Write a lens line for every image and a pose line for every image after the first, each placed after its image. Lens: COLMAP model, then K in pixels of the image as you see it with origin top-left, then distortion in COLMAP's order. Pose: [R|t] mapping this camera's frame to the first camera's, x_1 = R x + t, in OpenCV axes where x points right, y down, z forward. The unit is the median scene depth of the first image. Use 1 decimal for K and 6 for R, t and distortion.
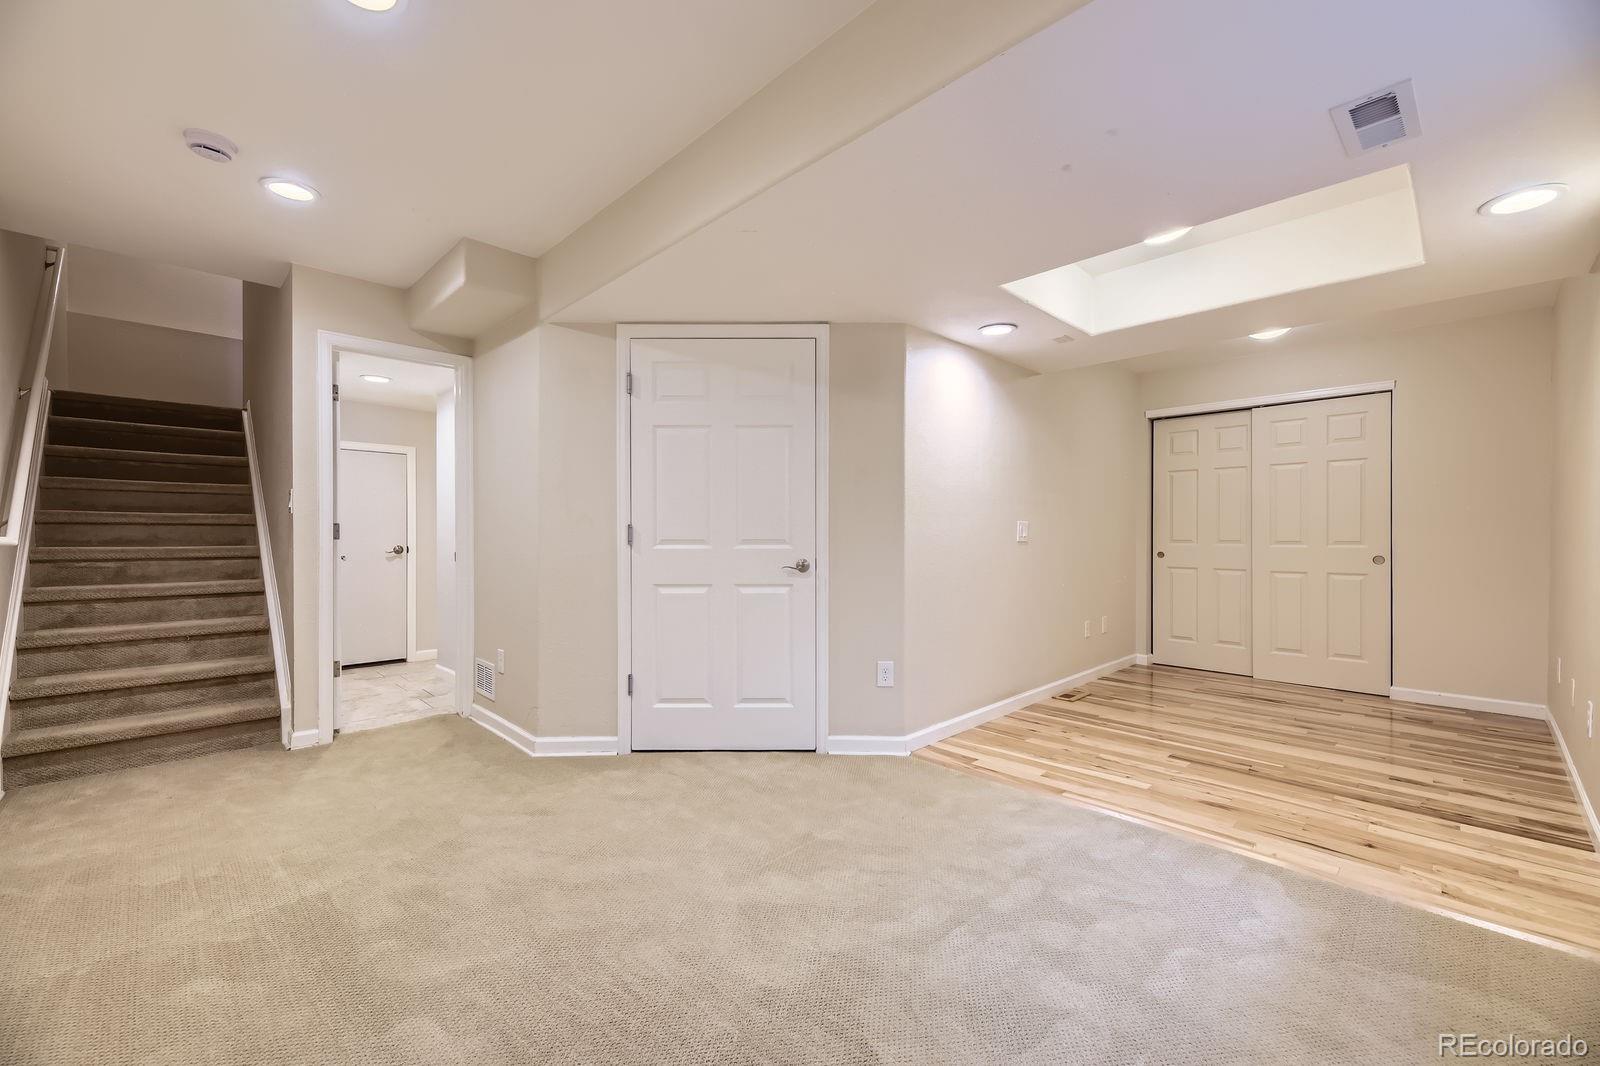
lens RADIAL K [[645.0, 0, 794.2], [0, 645.0, 533.8], [0, 0, 1]] dist [0.013966, -0.001966]
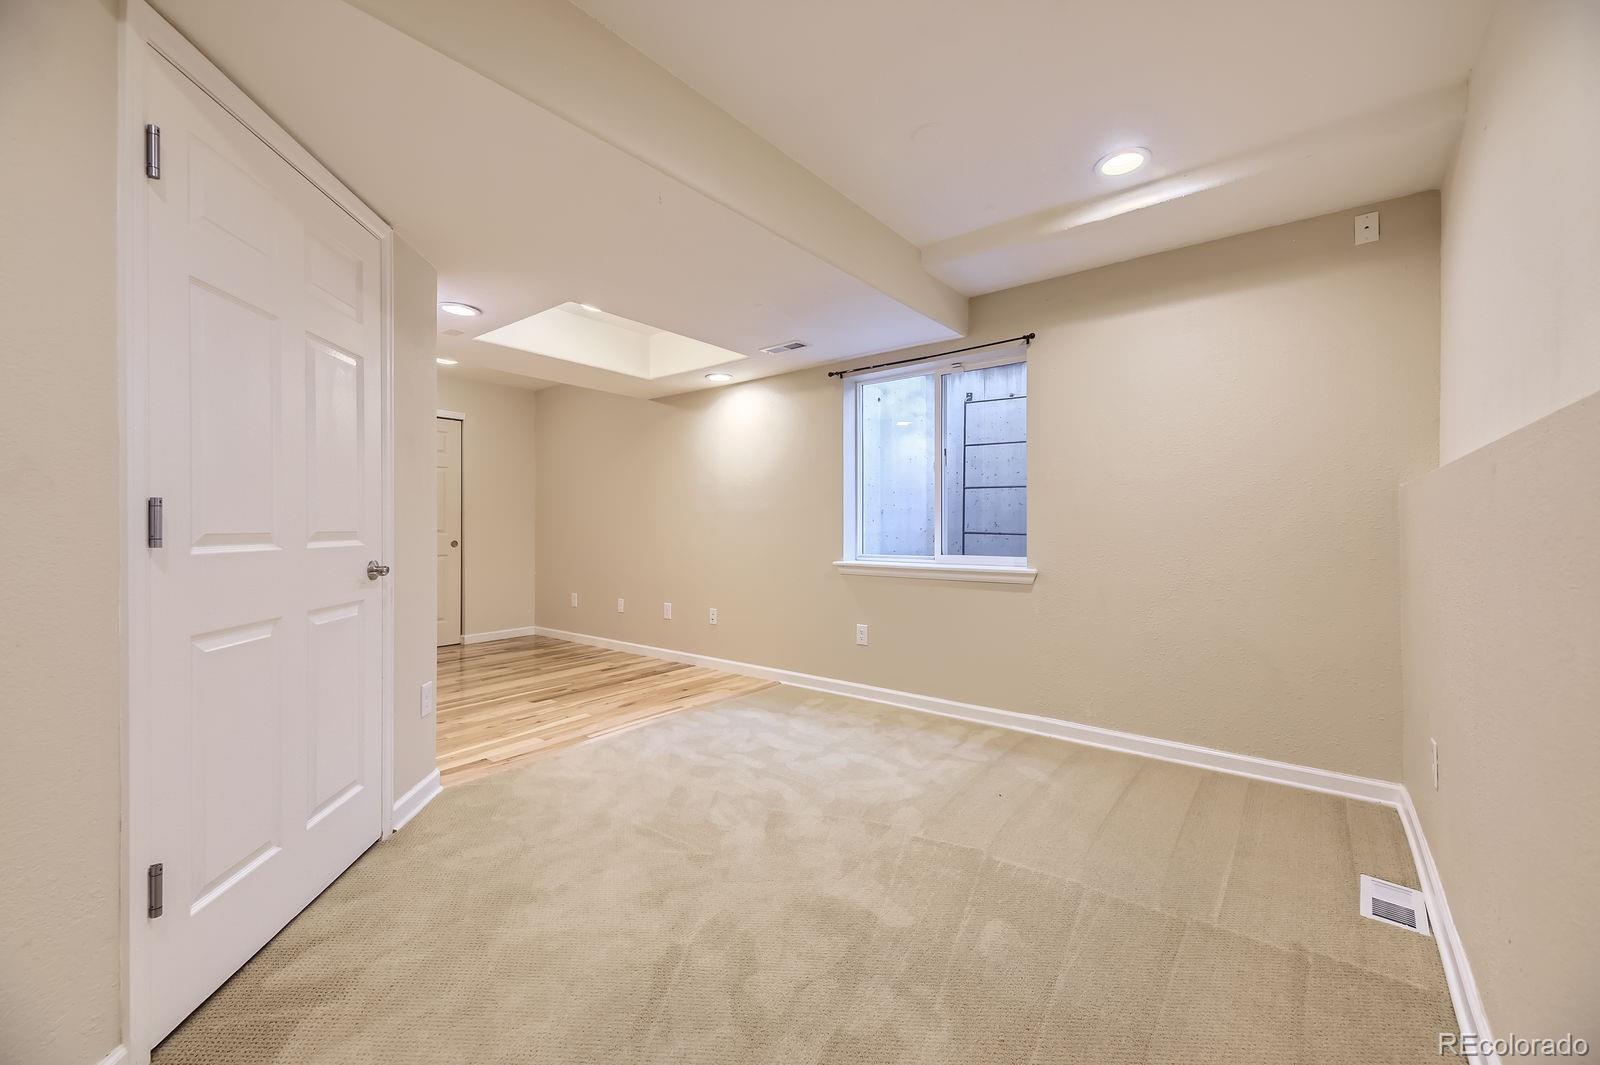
lens RADIAL K [[645.0, 0, 793.7], [0, 645.0, 530.2], [0, 0, 1]] dist [0.013966, -0.001966]
pose [[-0.131445, -0.005927, 0.991306, -0.766207], [-0.003787, 0.999978, 0.005476, 0.002566], [-0.991316, -0.003034, -0.131465, 0.706603]]
